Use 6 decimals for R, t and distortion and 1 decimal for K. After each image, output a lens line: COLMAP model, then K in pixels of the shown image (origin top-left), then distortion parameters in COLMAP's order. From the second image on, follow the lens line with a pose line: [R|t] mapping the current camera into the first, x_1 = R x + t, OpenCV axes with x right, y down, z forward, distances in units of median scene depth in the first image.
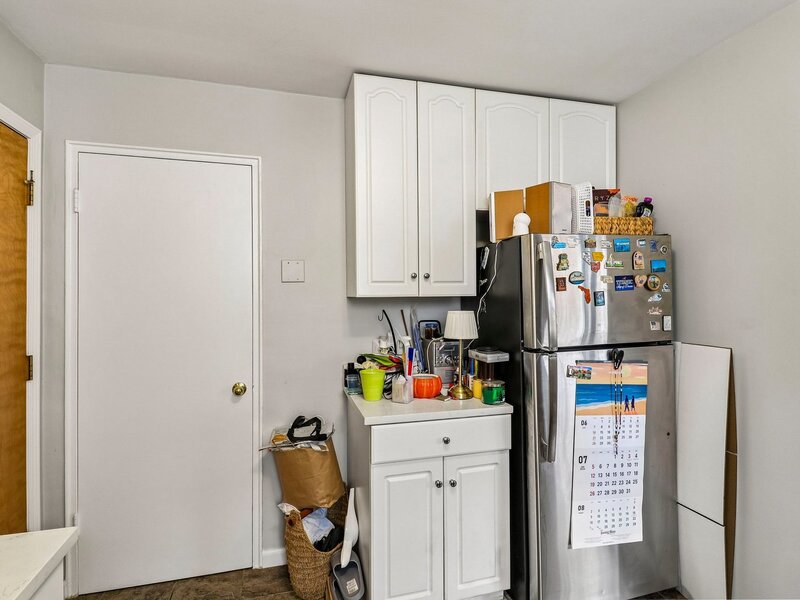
lens RADIAL K [[417.2, 0, 397.4], [0, 417.2, 299.7], [0, 0, 1]] dist [-0.000598, -0.012992]
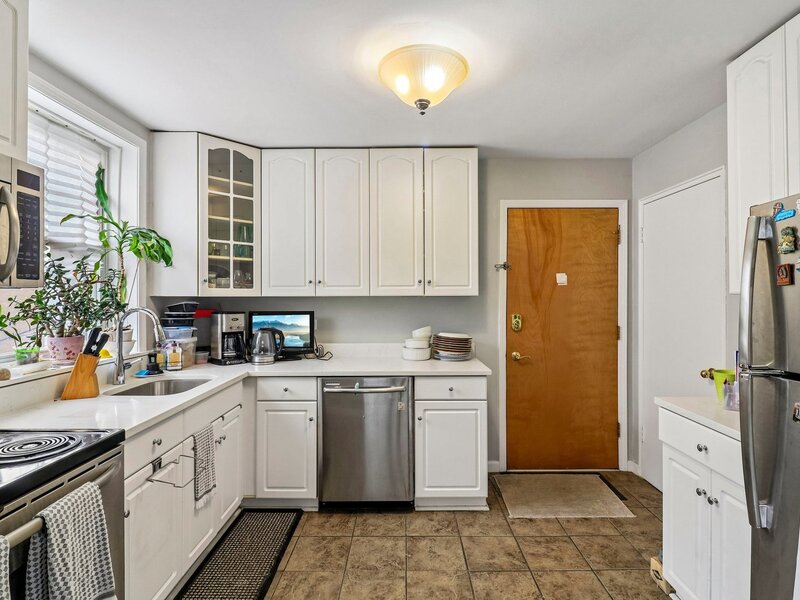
lens RADIAL K [[417.2, 0, 400.3], [0, 417.2, 294.3], [0, 0, 1]] dist [-0.000598, -0.012992]
pose [[-0.280855, 0.001273, -0.959749, 1.139394], [0.003158, 0.999995, 0.000402, -0.009190], [0.959745, -0.002918, -0.280857, 0.581798]]
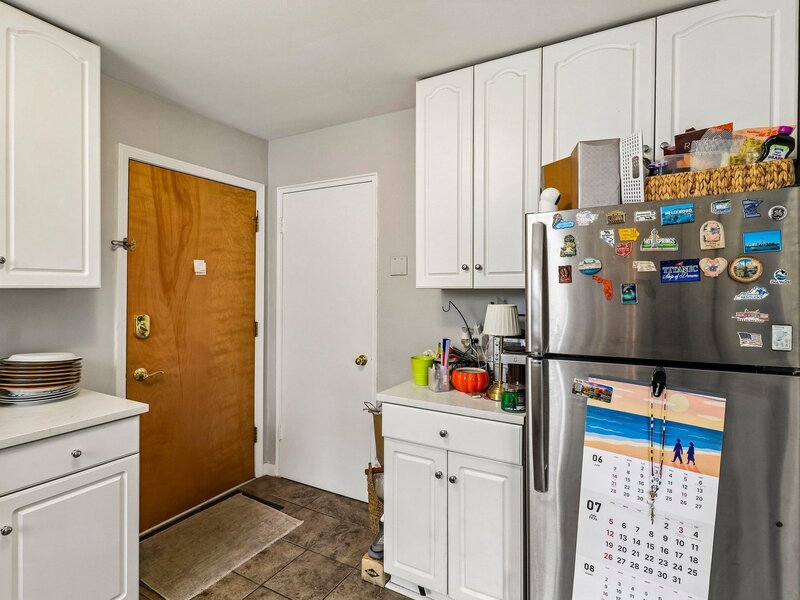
lens RADIAL K [[417.2, 0, 400.0], [0, 417.2, 295.2], [0, 0, 1]] dist [-0.000598, -0.012992]
pose [[0.707234, 0.019883, -0.706699, 0.703580], [-0.009015, 0.999777, 0.019107, -0.009991], [0.706922, -0.007142, 0.707256, 0.214213]]
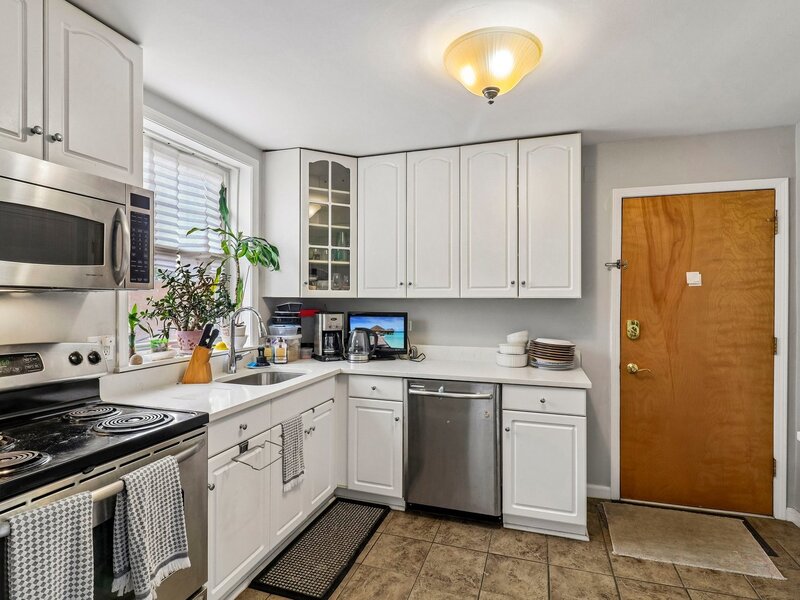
lens RADIAL K [[417.2, 0, 399.2], [0, 417.2, 294.4], [0, 0, 1]] dist [-0.000598, -0.012992]
pose [[-0.563187, -0.003864, -0.826320, 1.046164], [-0.000891, 0.999991, -0.004069, -0.009121], [0.826329, -0.001555, -0.563186, 0.714000]]
